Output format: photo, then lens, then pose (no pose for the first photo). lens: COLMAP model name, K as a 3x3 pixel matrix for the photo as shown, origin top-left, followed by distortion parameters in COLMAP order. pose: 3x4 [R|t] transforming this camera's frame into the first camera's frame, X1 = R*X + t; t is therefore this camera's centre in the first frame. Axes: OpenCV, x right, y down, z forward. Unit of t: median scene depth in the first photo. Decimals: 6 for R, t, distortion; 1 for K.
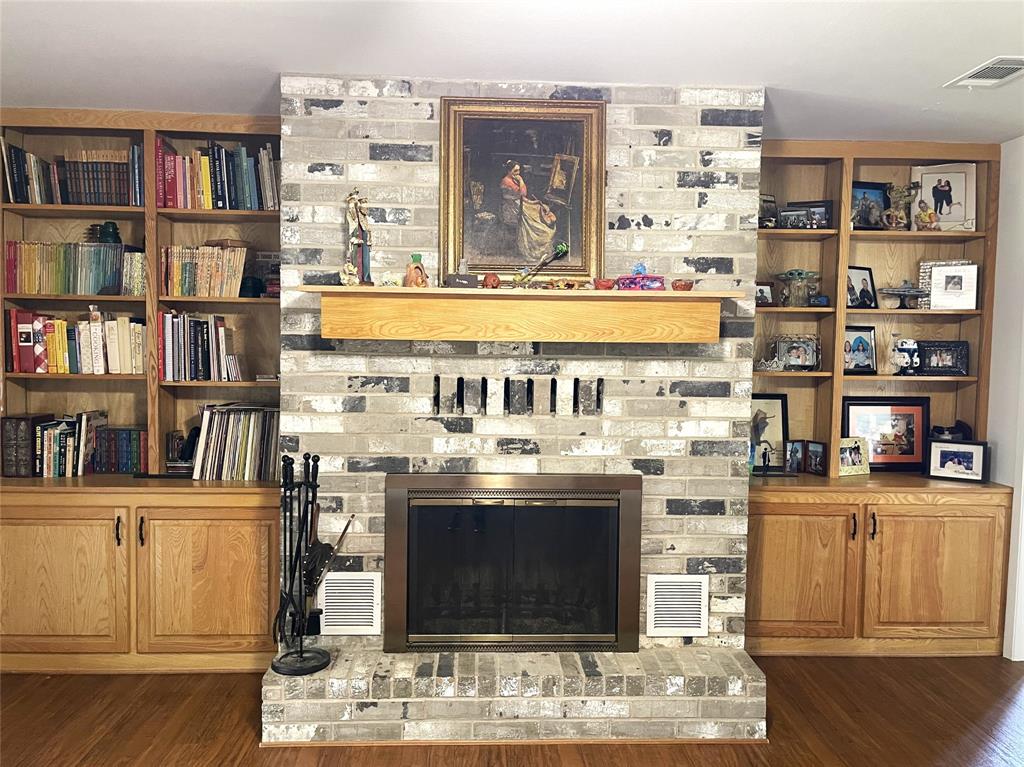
lens RADIAL K [[768.7, 0, 509.3], [0, 768.7, 383.5], [0, 0, 1]] dist [0.065690, -0.084357]
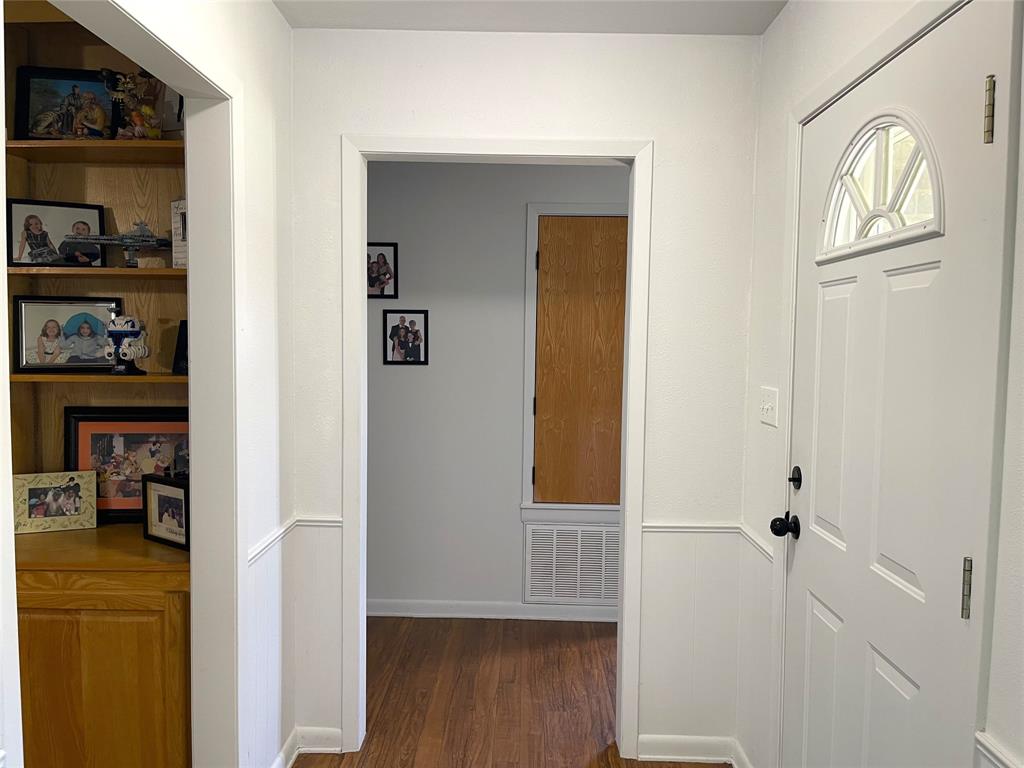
lens RADIAL K [[768.7, 0, 509.3], [0, 768.7, 384.0], [0, 0, 1]] dist [0.065690, -0.084357]
pose [[0.998653, -0.002729, -0.051808, 1.122884], [0.003119, 0.999968, 0.007433, -0.008055], [0.051786, -0.007585, 0.998629, 0.510265]]
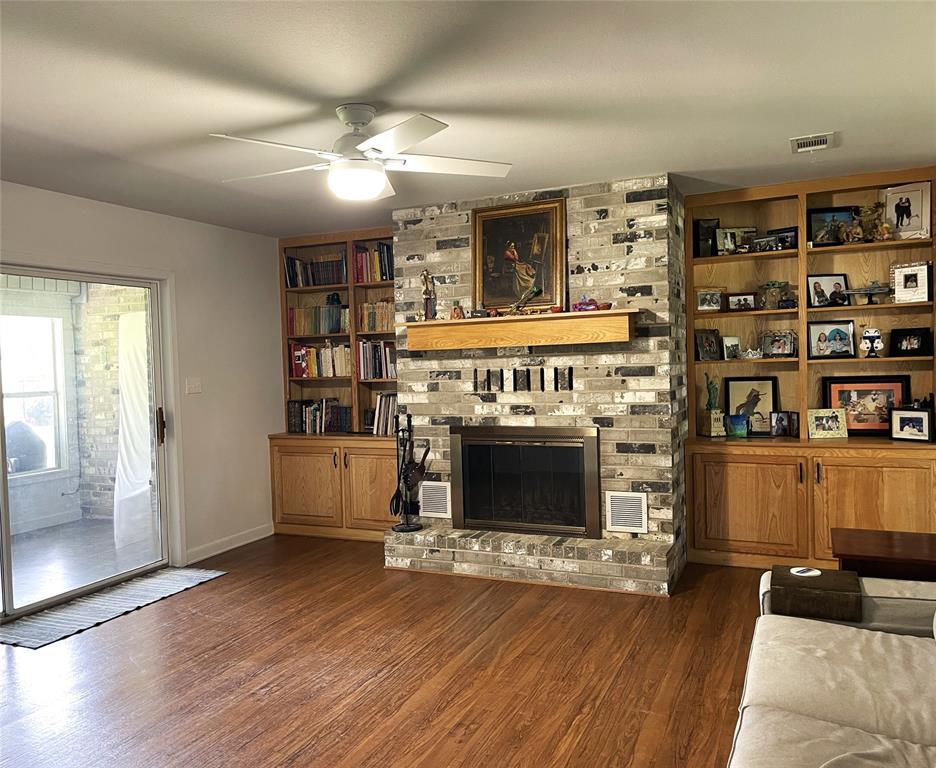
lens RADIAL K [[743.8, 0, 468.0], [0, 743.8, 384.0], [0, 0, 1]] dist [0.031916, -0.009714]
pose [[0.896449, -0.030004, -0.442129, 0.606279], [0.022189, 0.999493, -0.022839, 0.058997], [0.442590, 0.010664, 0.896661, -0.482606]]
